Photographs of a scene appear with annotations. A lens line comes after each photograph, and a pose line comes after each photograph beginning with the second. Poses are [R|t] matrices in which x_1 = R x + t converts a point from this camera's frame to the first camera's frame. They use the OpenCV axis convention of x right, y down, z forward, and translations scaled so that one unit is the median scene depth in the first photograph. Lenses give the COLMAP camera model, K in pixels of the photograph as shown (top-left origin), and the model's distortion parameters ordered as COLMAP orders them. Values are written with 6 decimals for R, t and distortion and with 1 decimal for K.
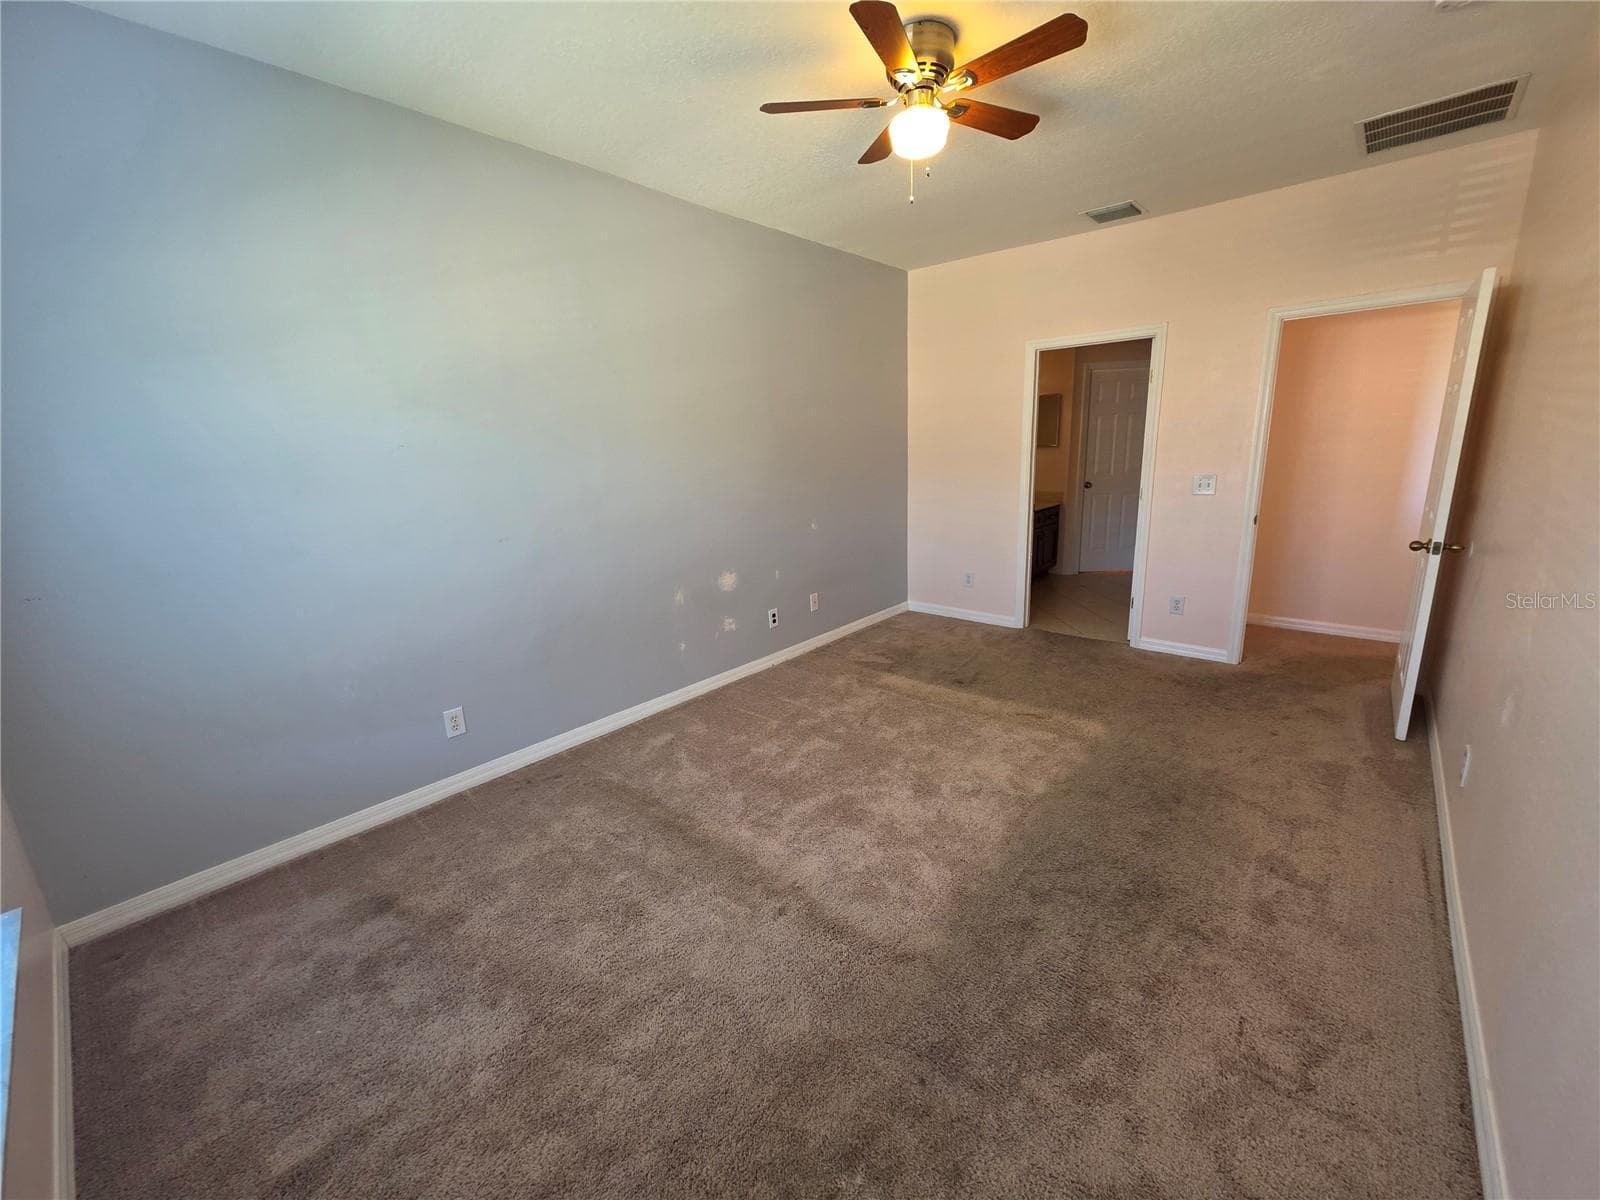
lens RADIAL K [[654.6, 0, 790.8], [0, 654.6, 609.4], [0, 0, 1]] dist [0.001727, 0.000239]
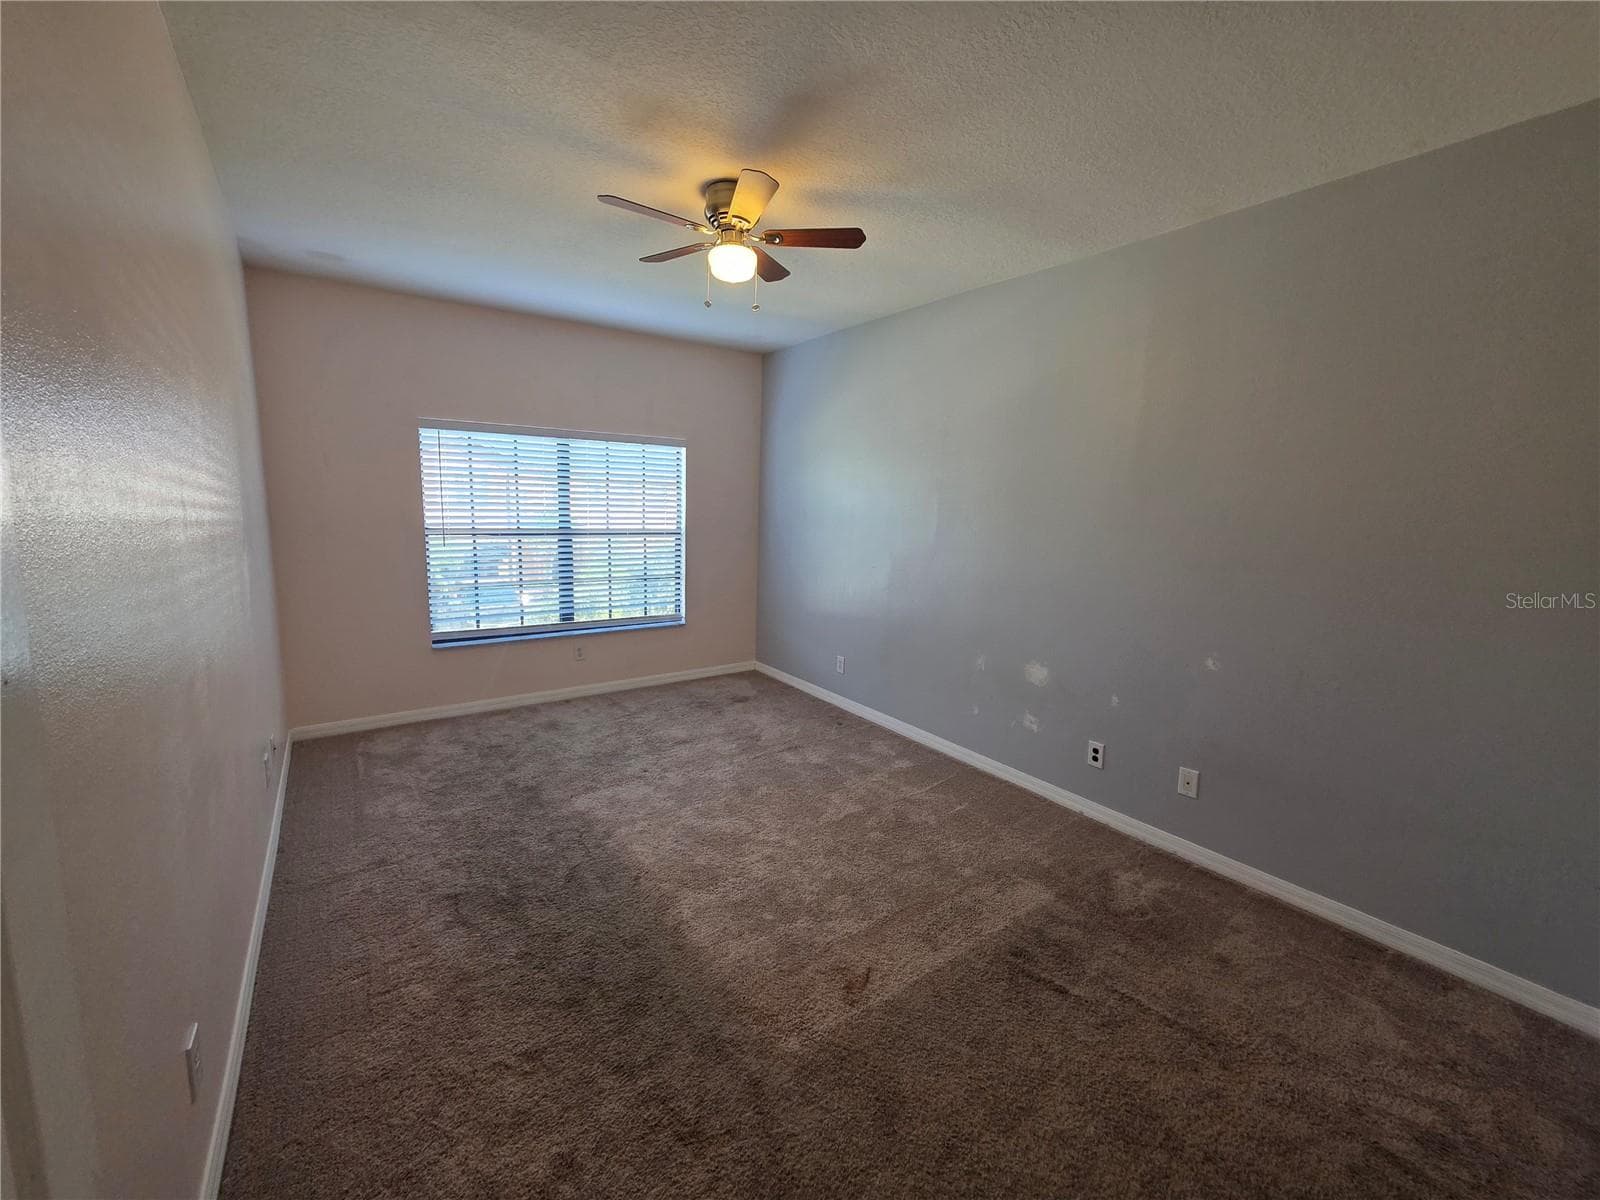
lens RADIAL K [[654.6, 0, 810.6], [0, 654.6, 605.8], [0, 0, 1]] dist [0.001727, 0.000239]
pose [[-0.248615, 0.172222, -0.953169, 0.766992], [-0.258058, 0.936721, 0.236559, -0.247506], [0.933593, 0.304785, -0.188439, 0.837465]]
